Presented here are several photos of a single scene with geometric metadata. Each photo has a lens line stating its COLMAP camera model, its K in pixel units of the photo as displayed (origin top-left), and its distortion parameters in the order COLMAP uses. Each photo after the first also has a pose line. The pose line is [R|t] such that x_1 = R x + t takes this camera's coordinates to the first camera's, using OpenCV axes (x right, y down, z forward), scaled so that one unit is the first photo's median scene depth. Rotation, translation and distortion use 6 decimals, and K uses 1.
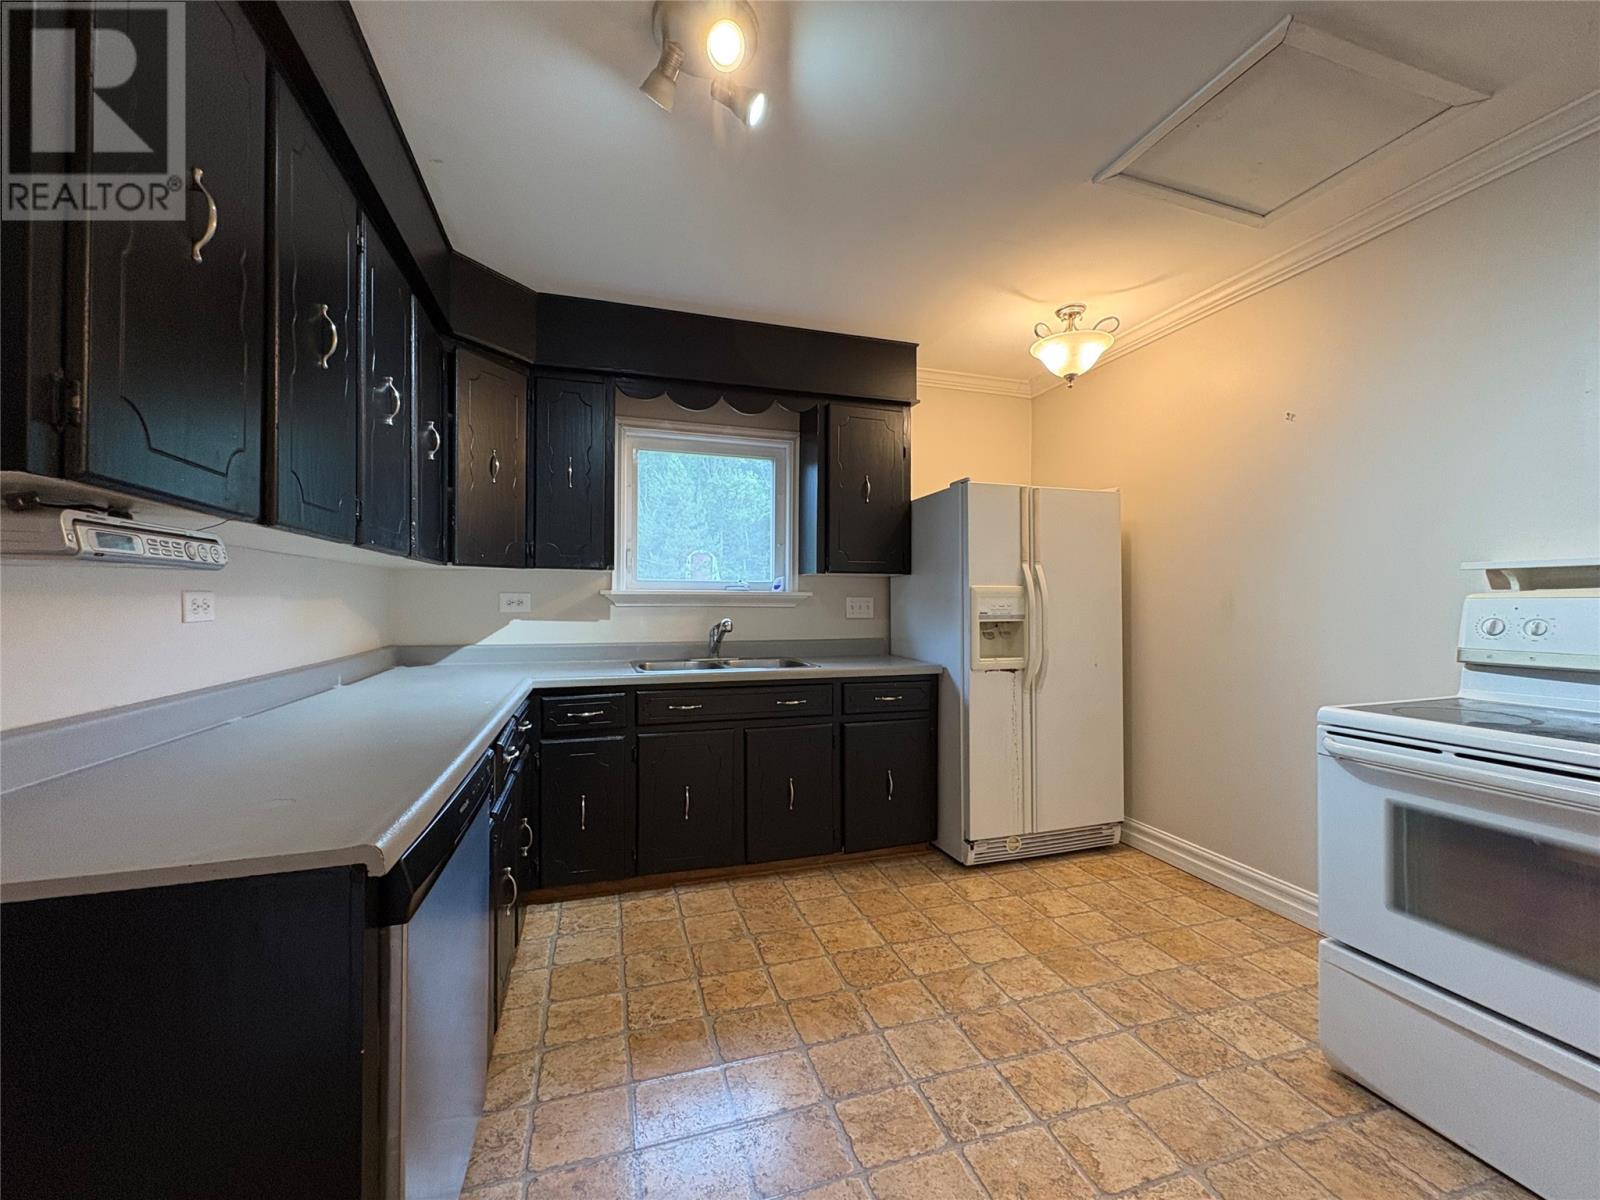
lens RADIAL K [[636.1, 0, 799.8], [0, 636.1, 600.5], [0, 0, 1]] dist [-0.002418, 0.000695]
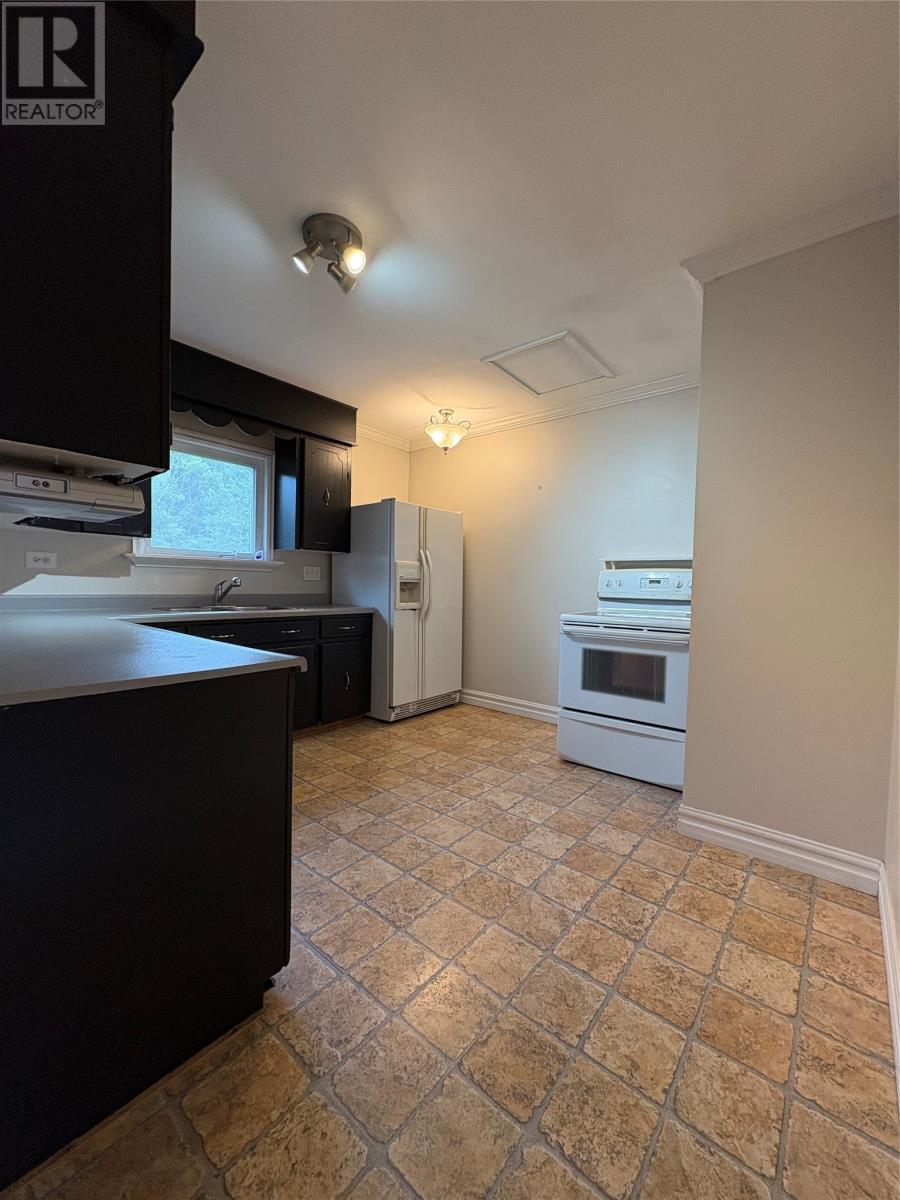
lens RADIAL K [[477.1, 0, 452.1], [0, 477.1, 597.7], [0, 0, 1]] dist [-0.002418, 0.000695]
pose [[0.839567, -0.000563, 0.543256, -0.300900], [-0.020689, 0.999241, 0.033008, 0.030350], [-0.542862, -0.038952, 0.838918, -0.174325]]
